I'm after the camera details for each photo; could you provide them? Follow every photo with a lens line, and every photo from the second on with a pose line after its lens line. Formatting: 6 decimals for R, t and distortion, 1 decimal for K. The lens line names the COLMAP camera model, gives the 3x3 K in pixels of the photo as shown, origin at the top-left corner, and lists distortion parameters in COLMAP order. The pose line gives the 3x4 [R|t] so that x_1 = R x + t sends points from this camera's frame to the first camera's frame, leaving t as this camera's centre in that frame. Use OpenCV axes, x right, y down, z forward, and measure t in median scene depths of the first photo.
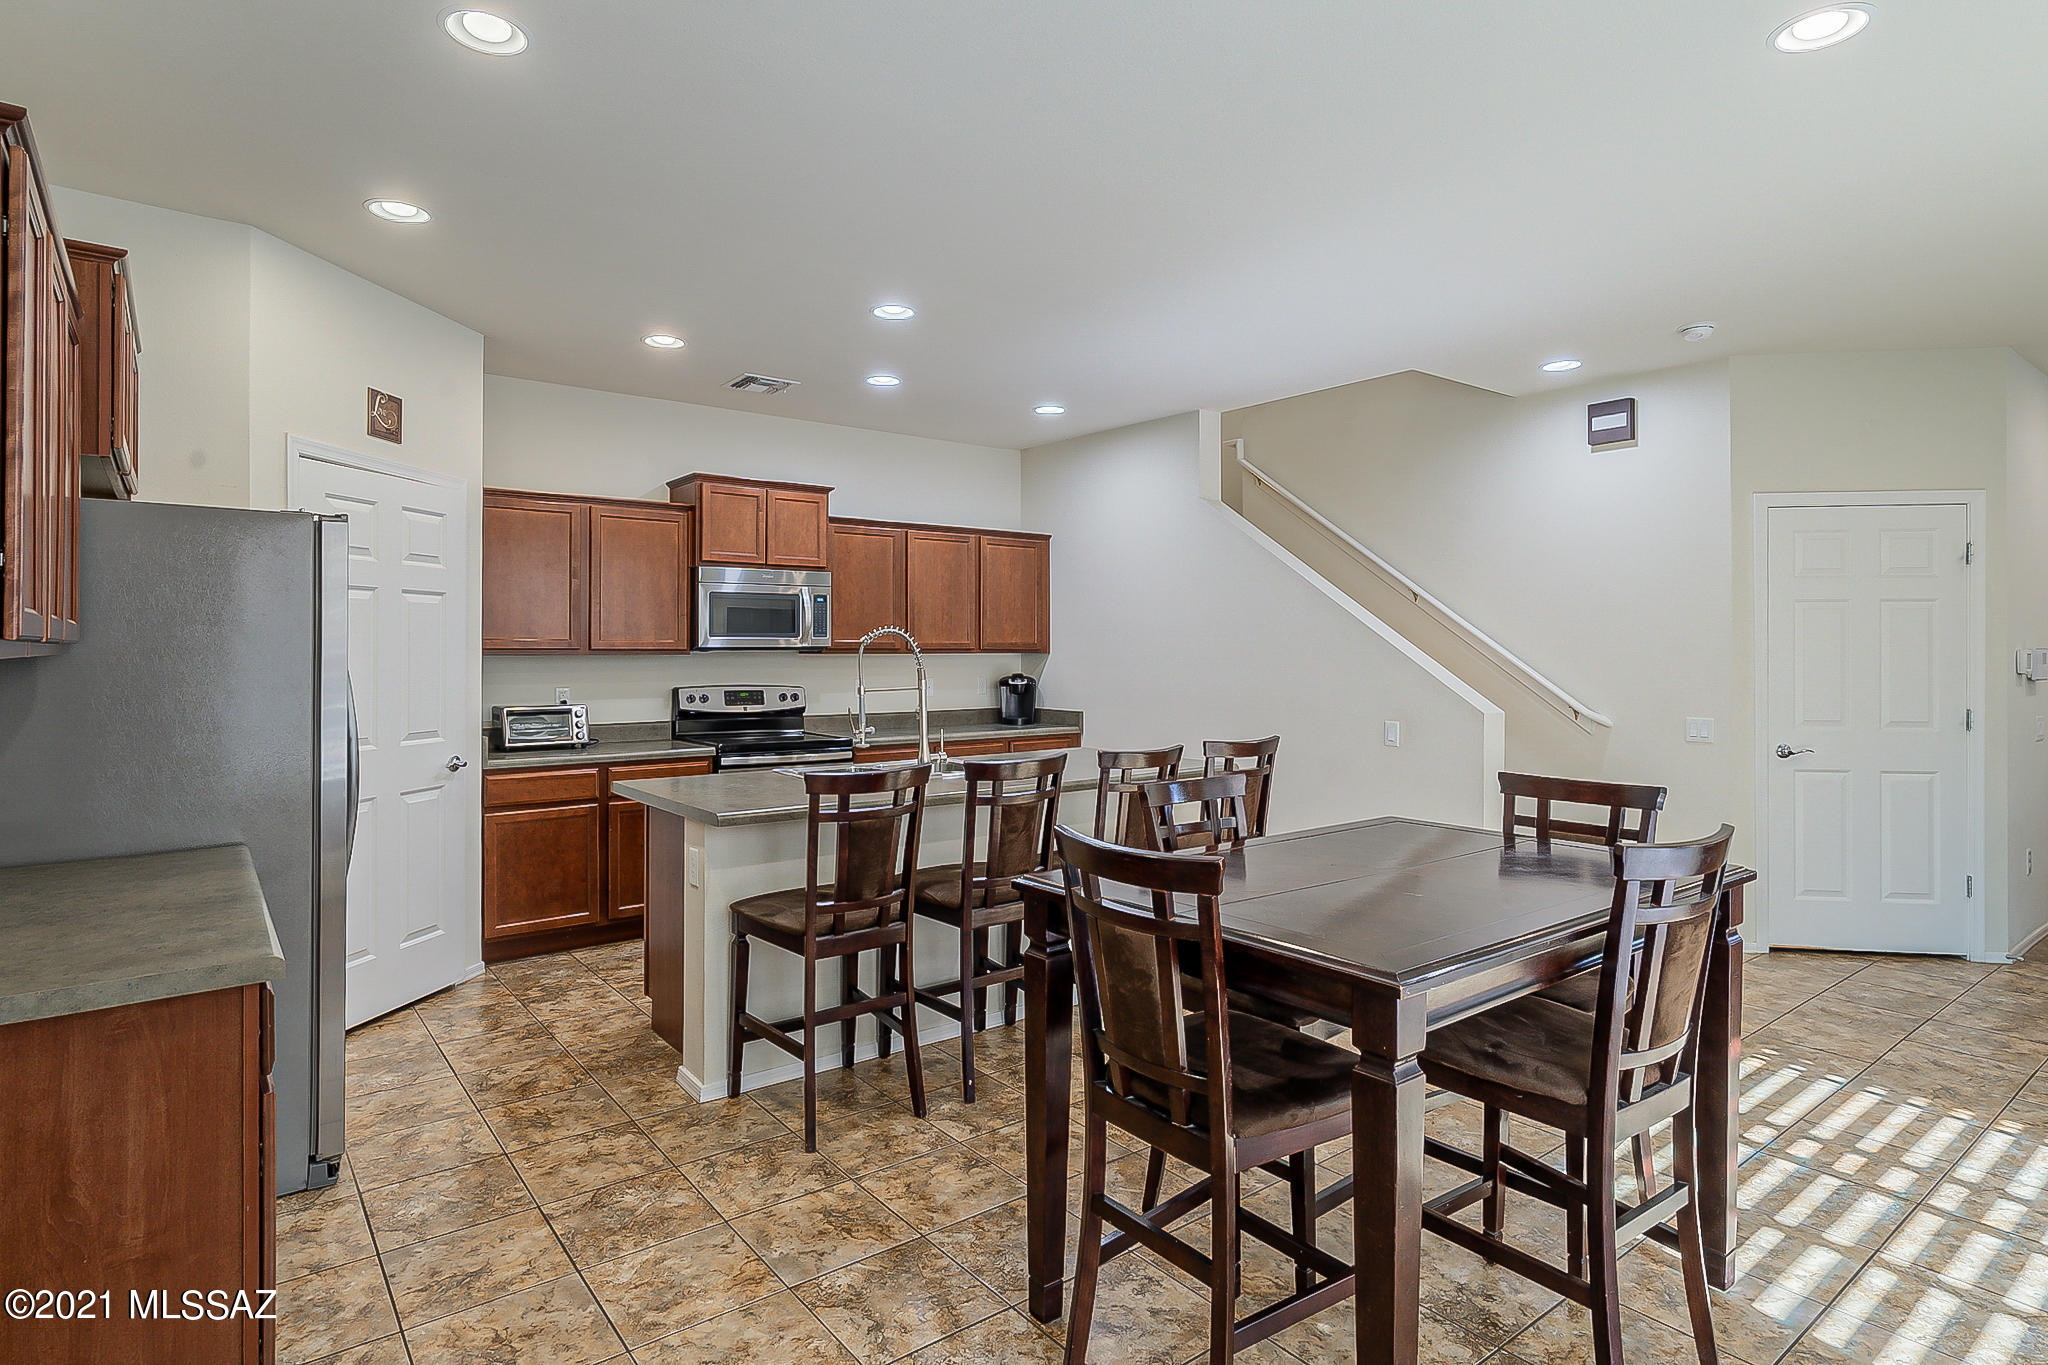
lens RADIAL K [[1064.8, 0, 1016.3], [0, 1064.8, 642.3], [0, 0, 1]] dist [-0.022671, 0.000036]
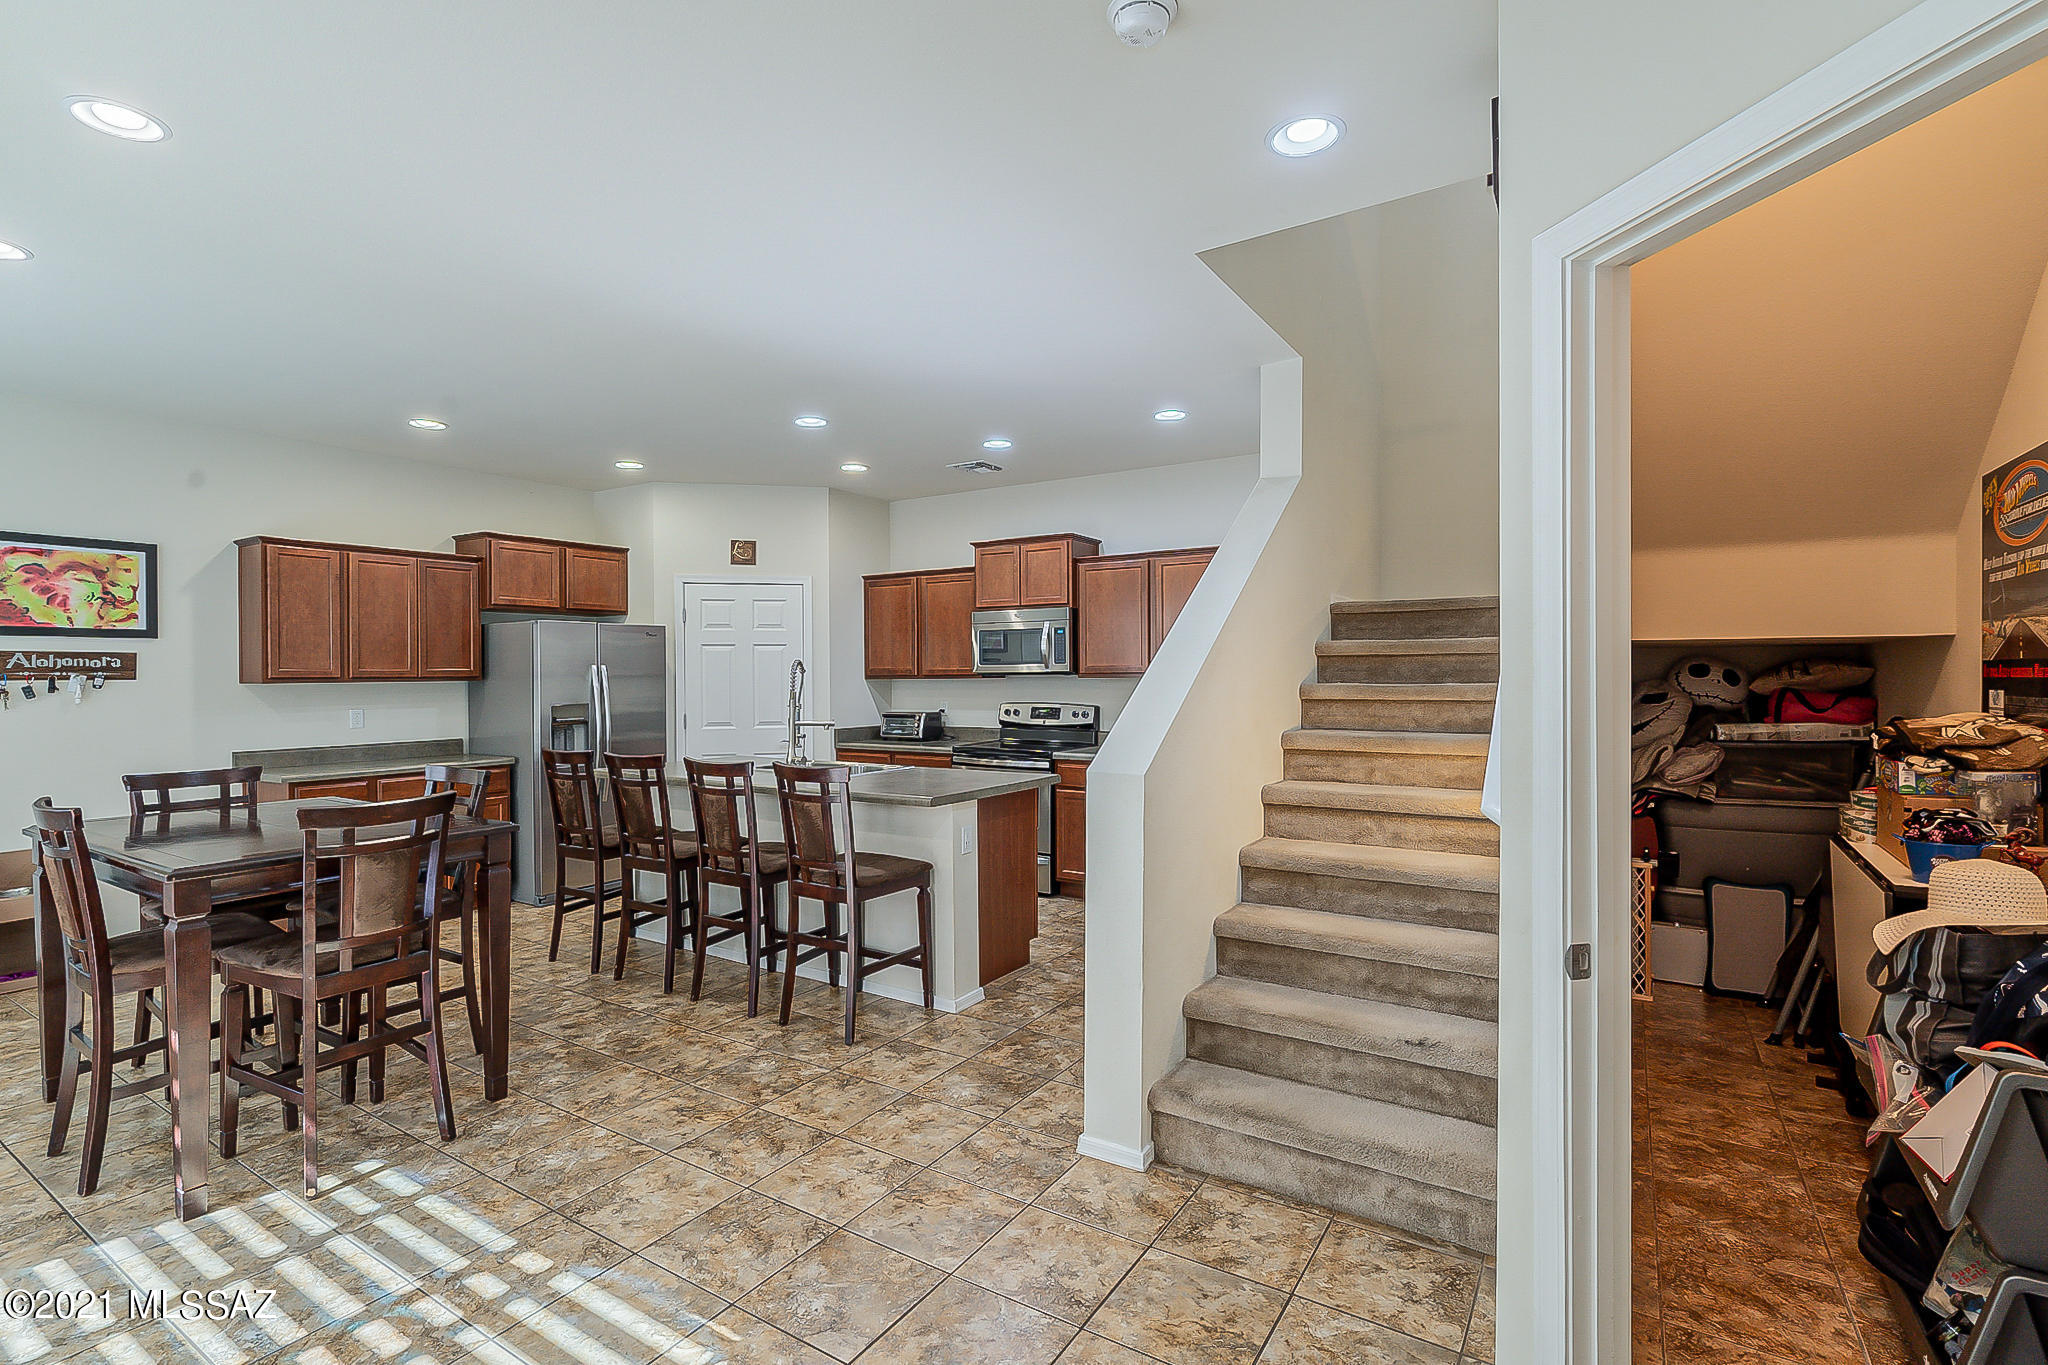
lens RADIAL K [[948.2, 0, 1022.3], [0, 948.2, 676.6], [0, 0, 1]] dist [-0.000782, 0.000520]
pose [[0.331176, 0.002212, -0.943566, 0.818020], [0.014048, 0.999875, 0.007274, 0.001089], [0.943464, -0.015664, 0.331104, 0.638548]]
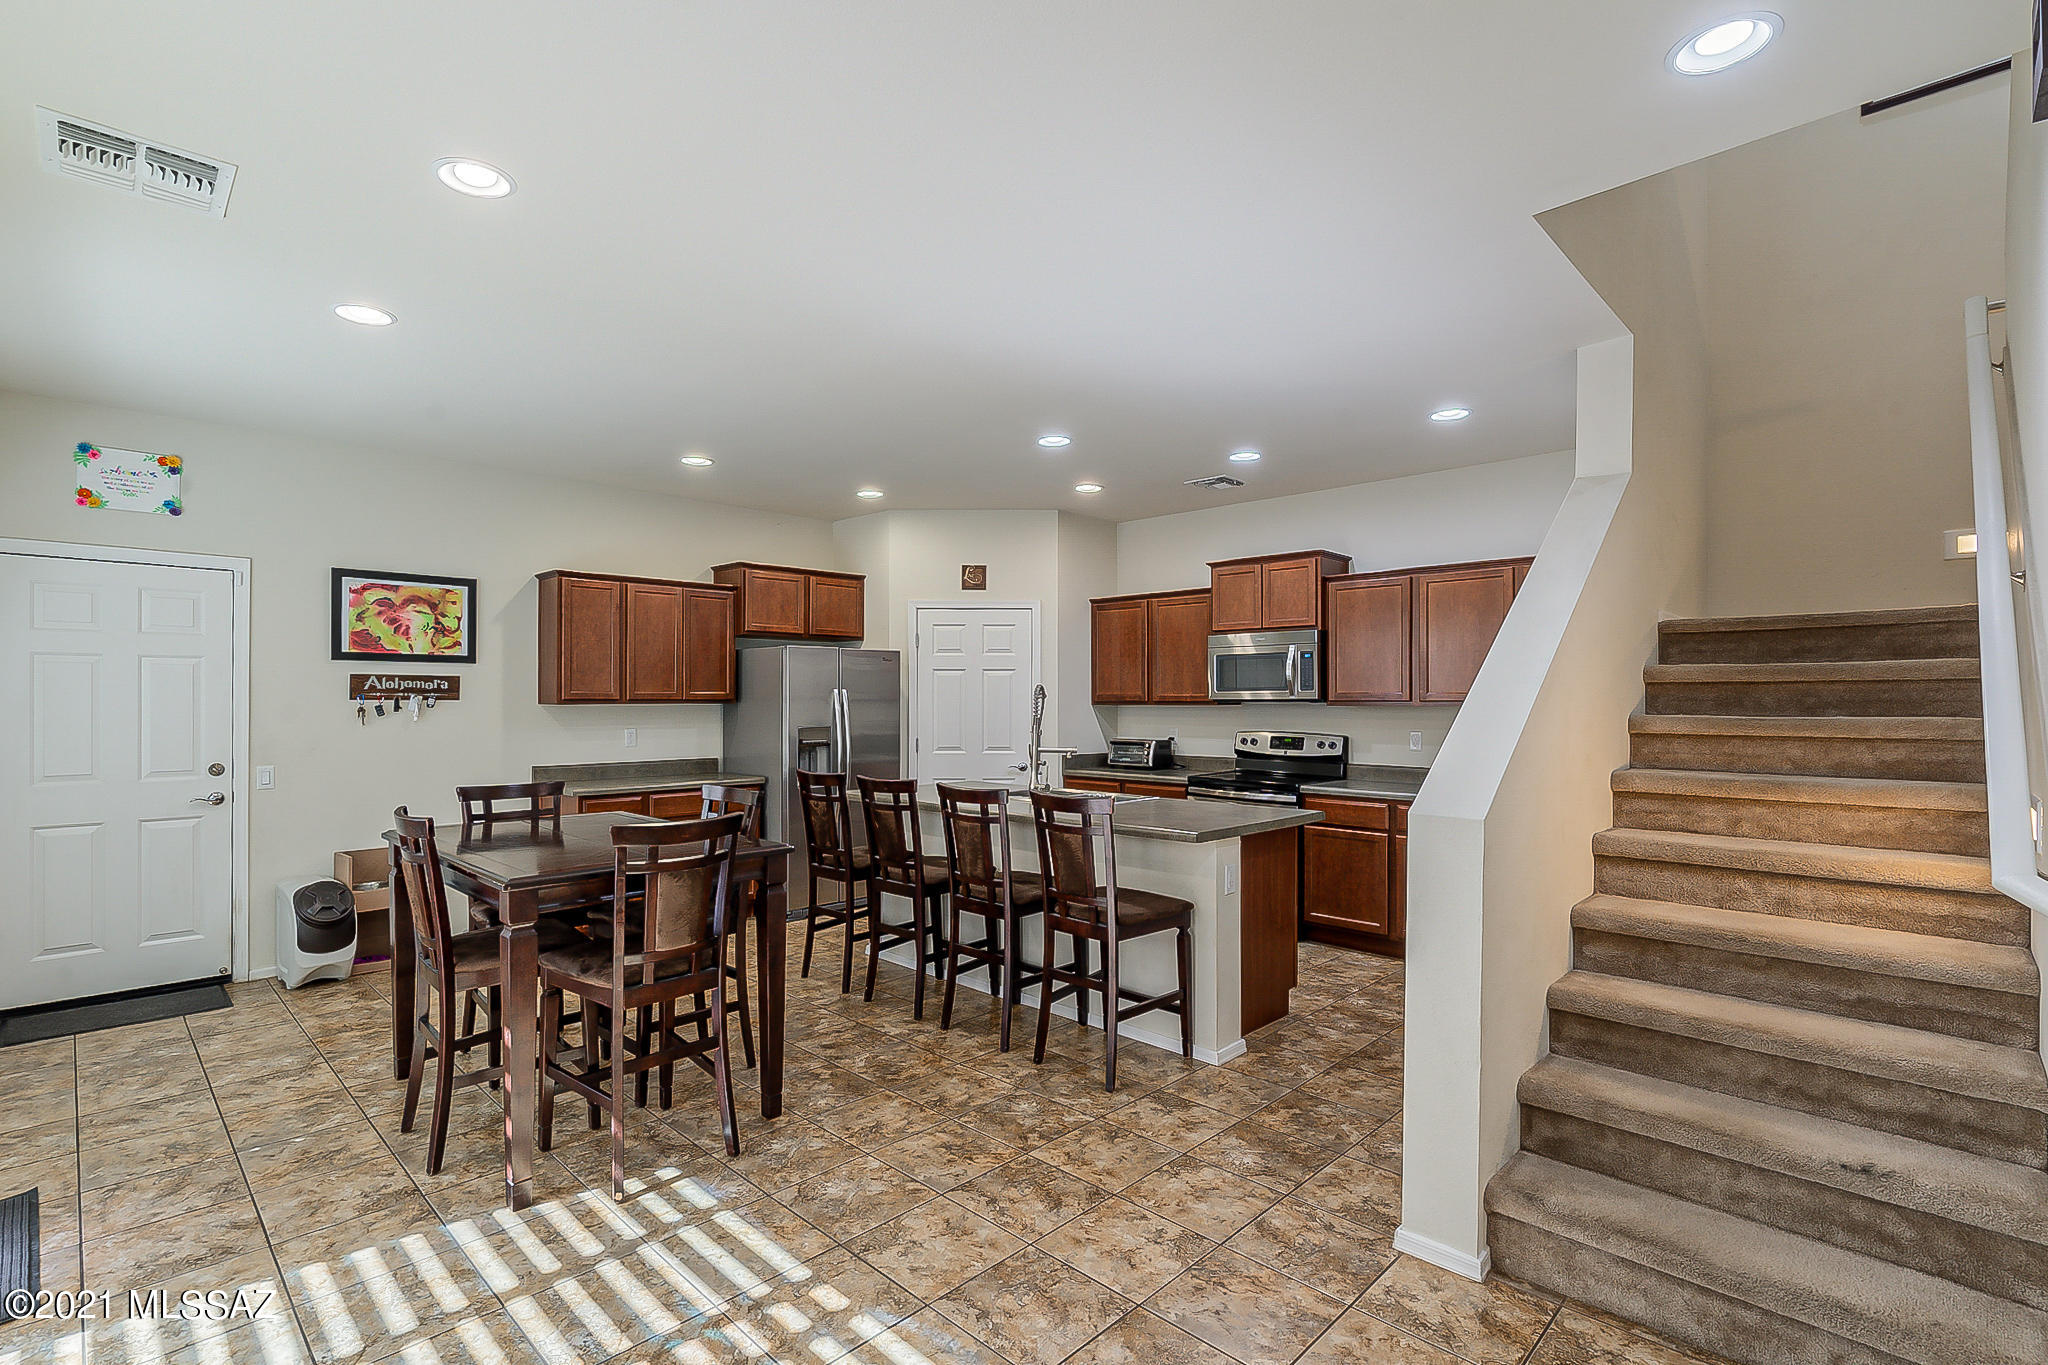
lens RADIAL K [[951.5, 0, 1013.8], [0, 951.5, 697.0], [0, 0, 1]] dist [0.000021, 0.001136]
pose [[0.128218, -0.001591, -0.991745, 0.772097], [0.007341, 0.999973, -0.000655, 0.000386], [0.991719, -0.007197, 0.128226, 0.599814]]
